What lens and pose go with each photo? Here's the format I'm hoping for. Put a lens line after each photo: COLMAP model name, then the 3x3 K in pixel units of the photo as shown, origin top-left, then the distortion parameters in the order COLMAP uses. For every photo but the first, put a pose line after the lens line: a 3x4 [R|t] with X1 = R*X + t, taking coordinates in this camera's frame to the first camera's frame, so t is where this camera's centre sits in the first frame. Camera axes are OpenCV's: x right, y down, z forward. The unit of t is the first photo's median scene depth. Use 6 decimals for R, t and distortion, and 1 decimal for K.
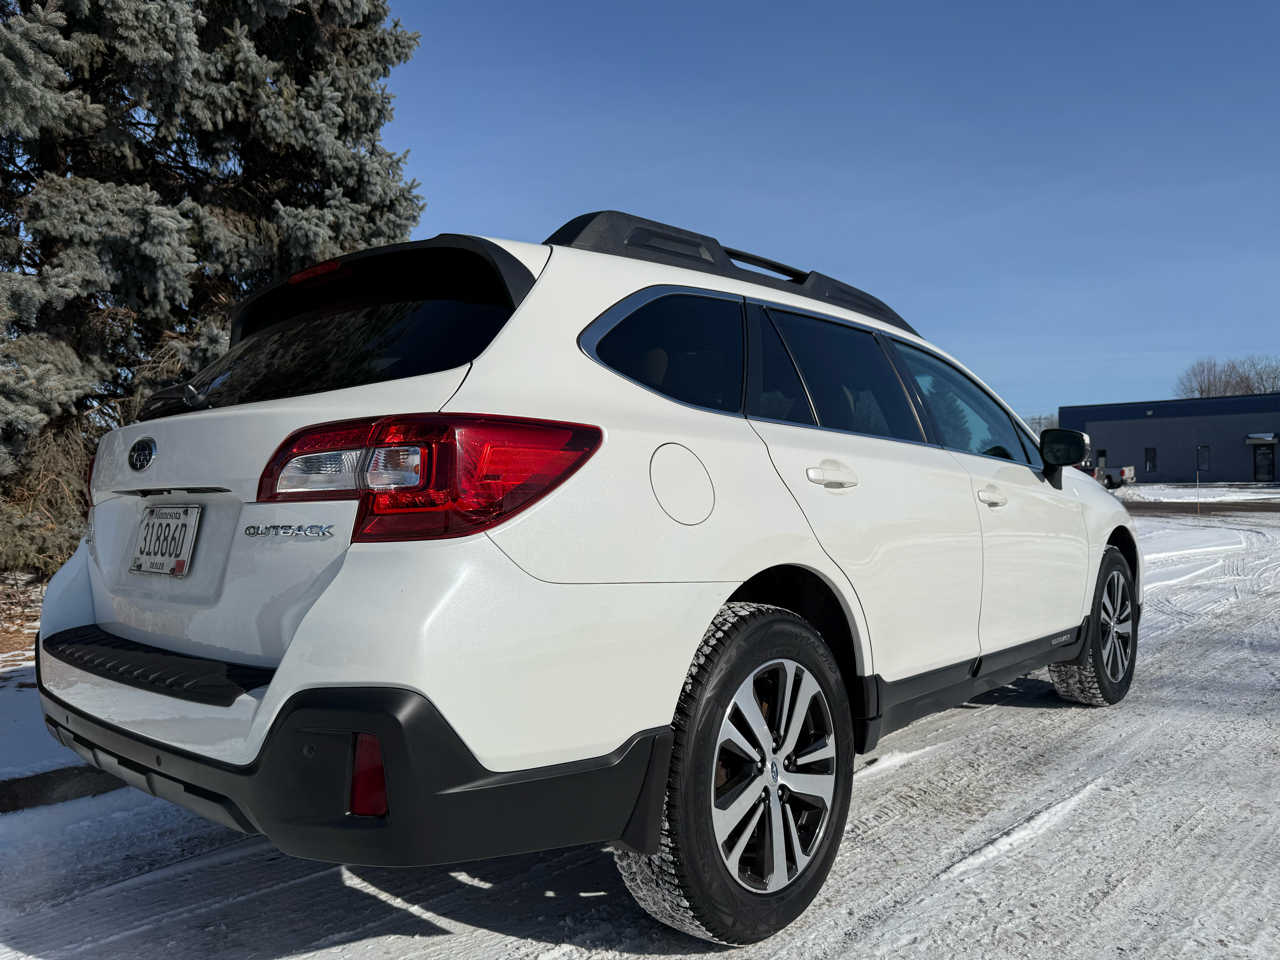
lens RADIAL K [[904.0, 0, 655.5], [0, 904.0, 479.2], [0, 0, 1]] dist [0.004336, -0.008194]
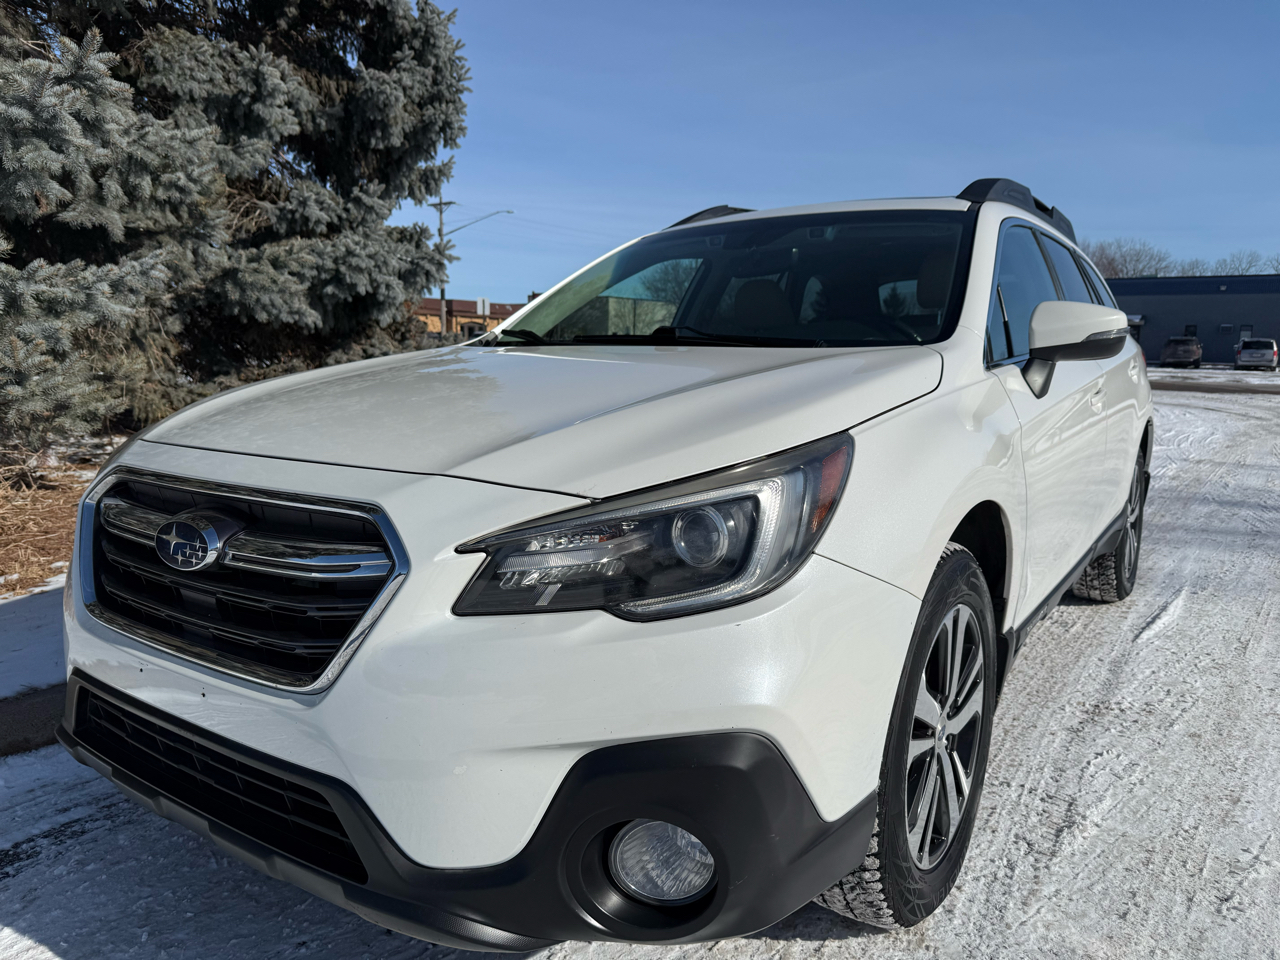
lens RADIAL K [[904.0, 0, 662.6], [0, 904.0, 477.3], [0, 0, 1]] dist [0.004336, -0.008194]
pose [[0.991181, 0.010639, 0.132091, -0.568693], [-0.030112, 0.988780, 0.146313, -0.020332], [-0.129052, -0.149000, 0.980380, -0.278509]]
